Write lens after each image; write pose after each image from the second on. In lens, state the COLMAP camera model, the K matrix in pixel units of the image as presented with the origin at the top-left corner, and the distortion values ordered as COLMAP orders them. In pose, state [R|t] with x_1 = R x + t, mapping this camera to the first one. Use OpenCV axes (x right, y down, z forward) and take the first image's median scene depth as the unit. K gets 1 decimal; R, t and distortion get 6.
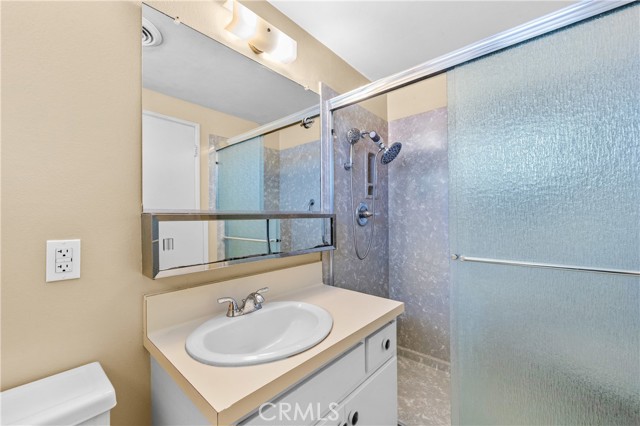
lens RADIAL K [[257.4, 0, 320.0], [0, 257.4, 213.0], [0, 0, 1]] dist [0.000988, 0.000146]
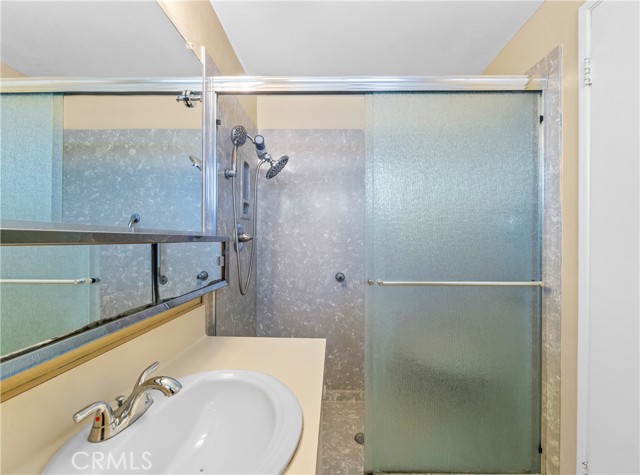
lens RADIAL K [[284.7, 0, 320.0], [0, 284.7, 237.5], [0, 0, 1]] dist [-0.000759, -0.000155]
pose [[0.763468, 0.017951, 0.645596, -0.205364], [-0.018158, 0.999815, -0.006327, 0.005214], [-0.645590, -0.006893, 0.763653, 0.170638]]
